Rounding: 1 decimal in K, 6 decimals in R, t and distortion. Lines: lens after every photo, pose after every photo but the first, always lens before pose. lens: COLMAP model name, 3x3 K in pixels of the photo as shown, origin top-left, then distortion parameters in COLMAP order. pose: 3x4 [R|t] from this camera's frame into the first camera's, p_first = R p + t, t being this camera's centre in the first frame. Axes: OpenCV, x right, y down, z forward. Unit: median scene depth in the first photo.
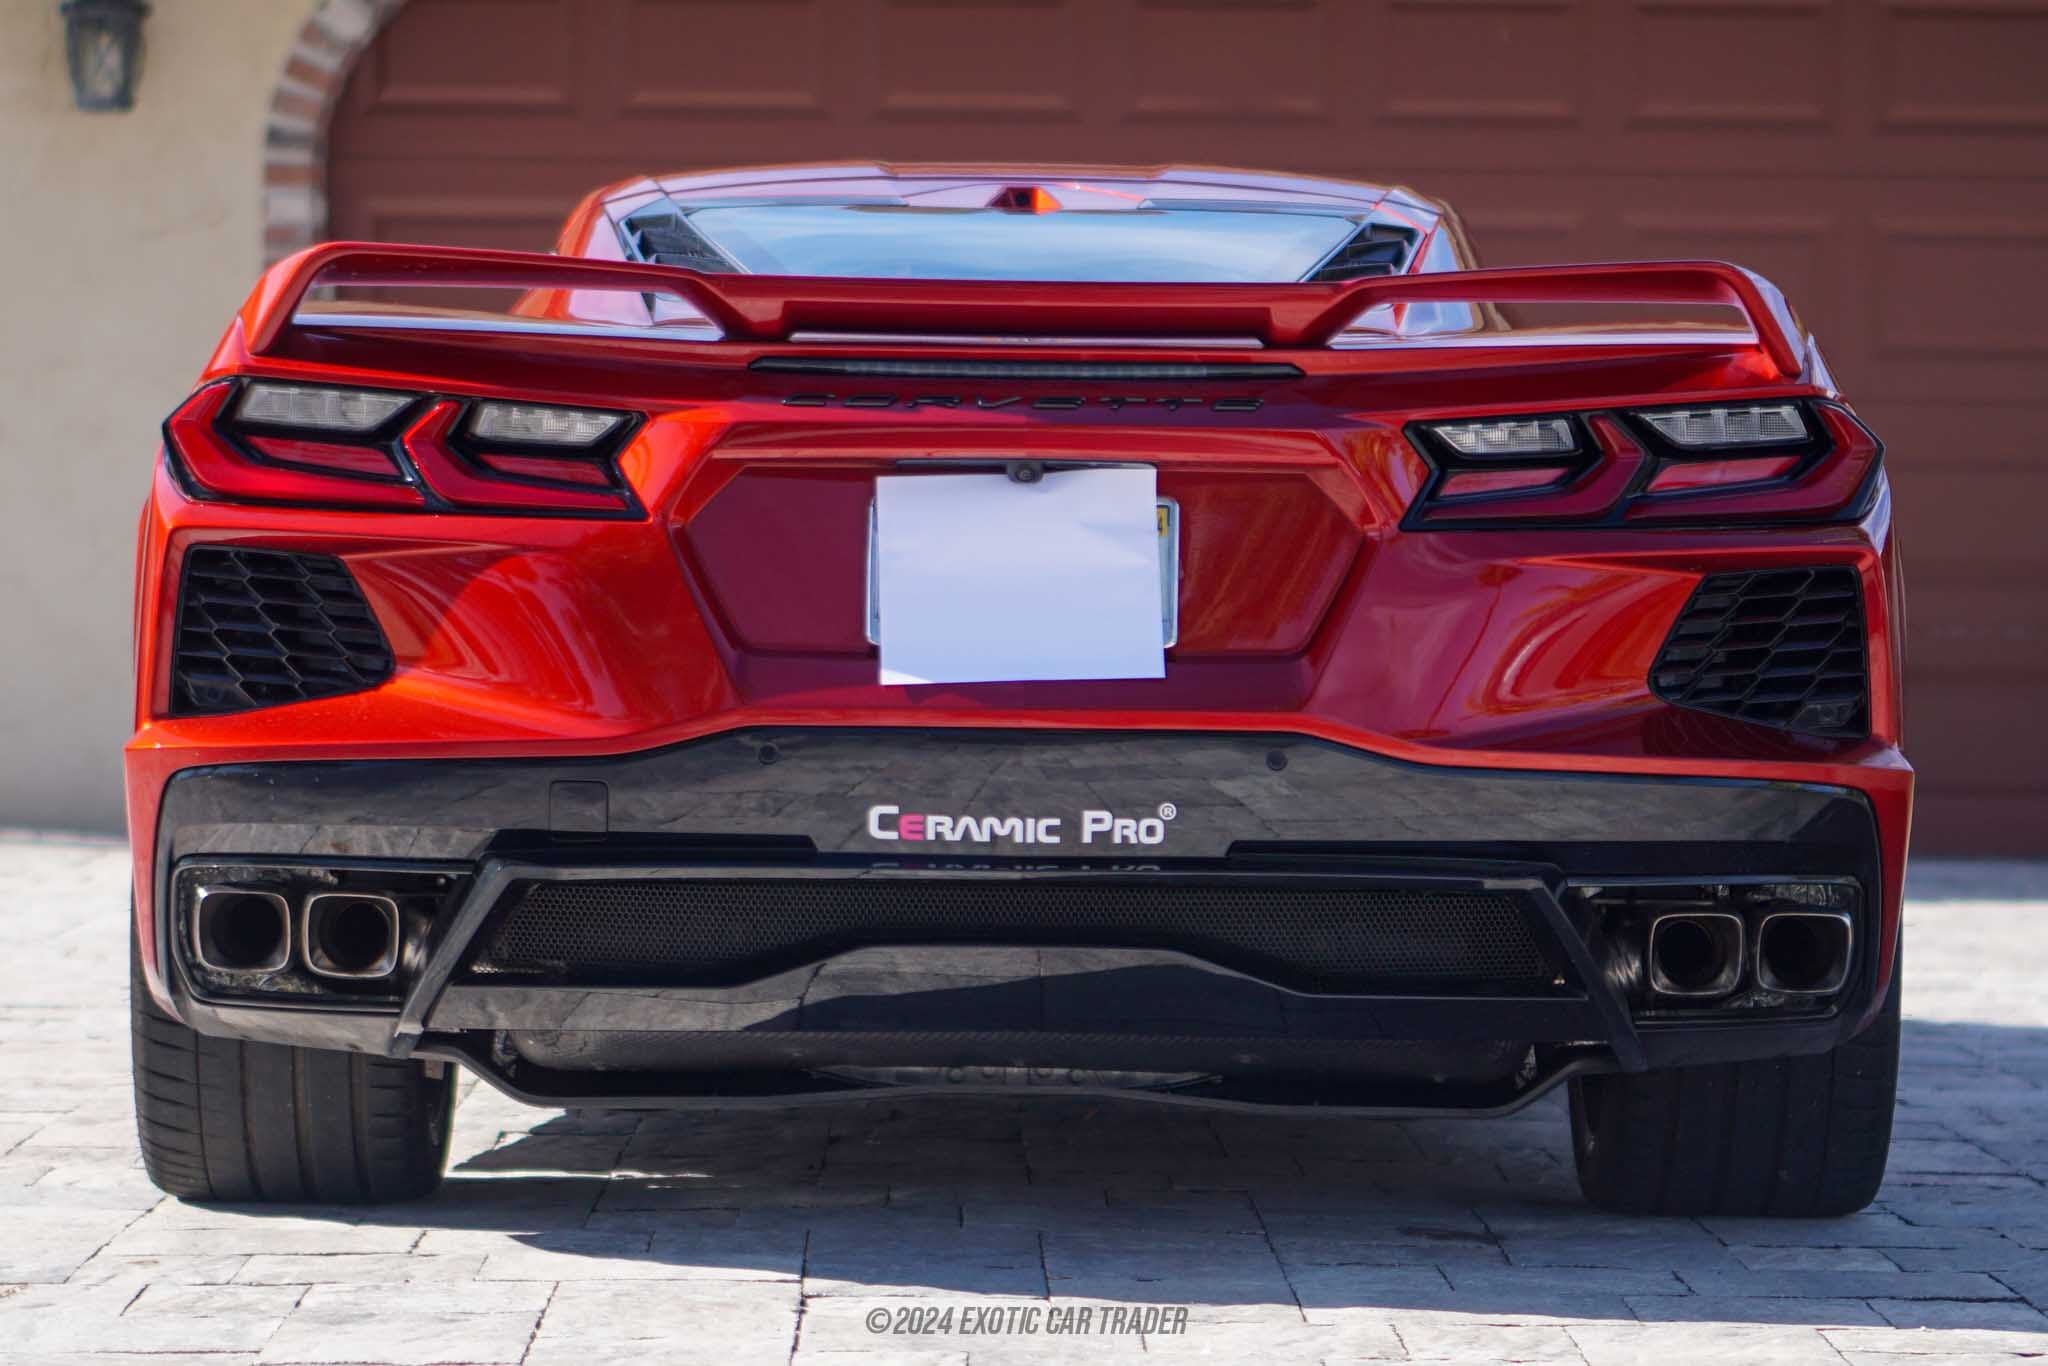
lens RADIAL K [[4721.4, 0, 1024.0], [0, 4721.4, 683.0], [0, 0, 1]] dist [0.090909, 0.638892]
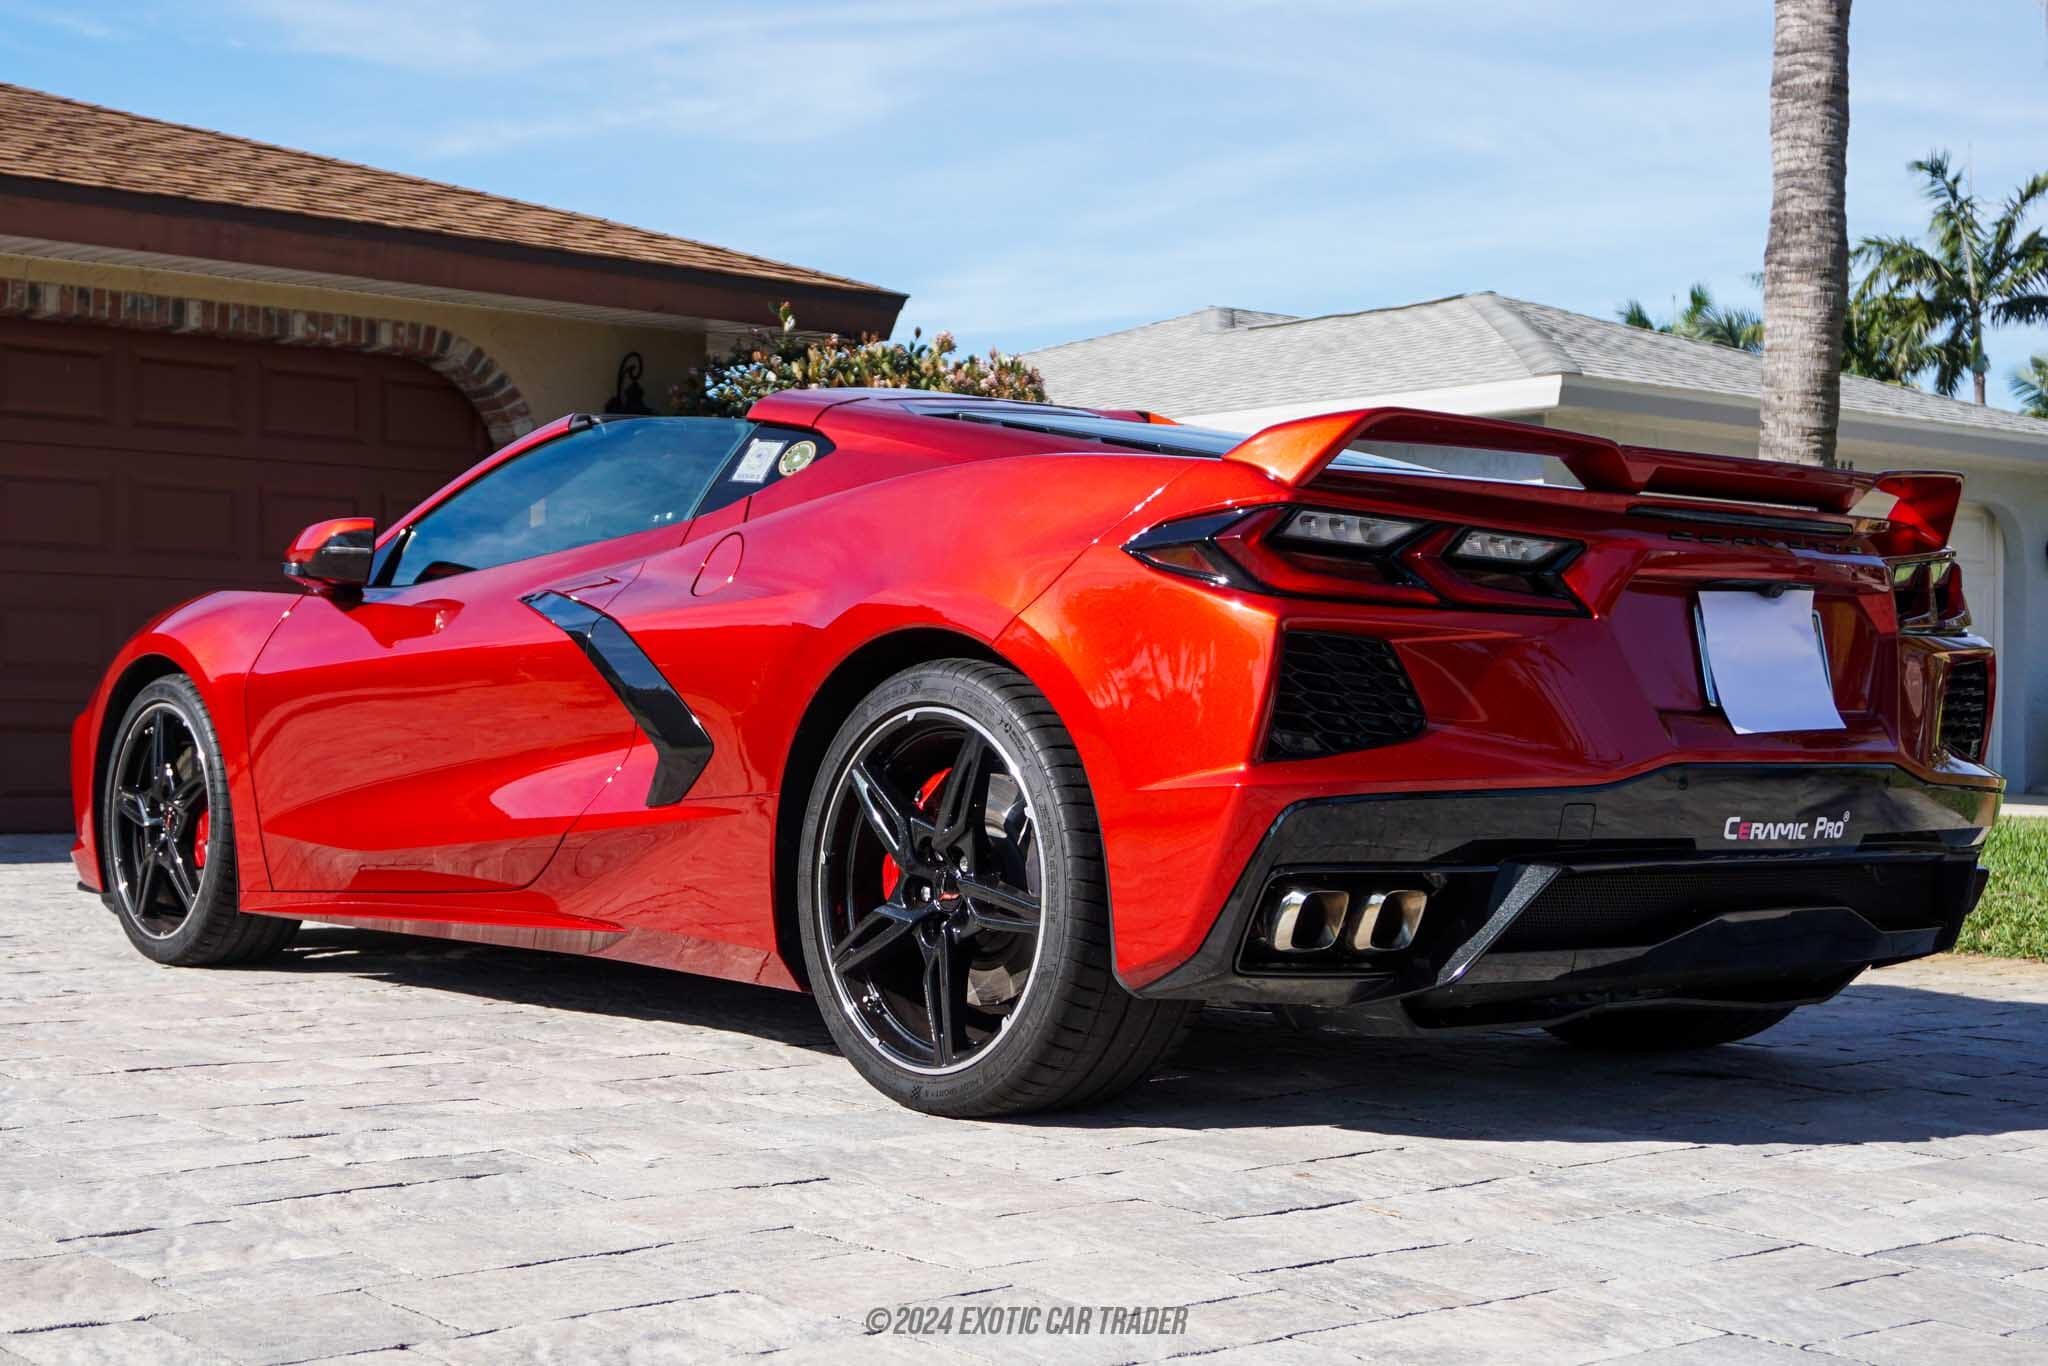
lens RADIAL K [[2246.1, 0, 1024.0], [0, 2246.1, 683.0], [0, 0, 1]] dist [0.105661, 0.001807]
pose [[0.852462, 0.006379, 0.522750, -0.573009], [0.001658, 0.999888, -0.014905, -0.005080], [-0.522786, 0.013573, 0.852356, 0.511340]]
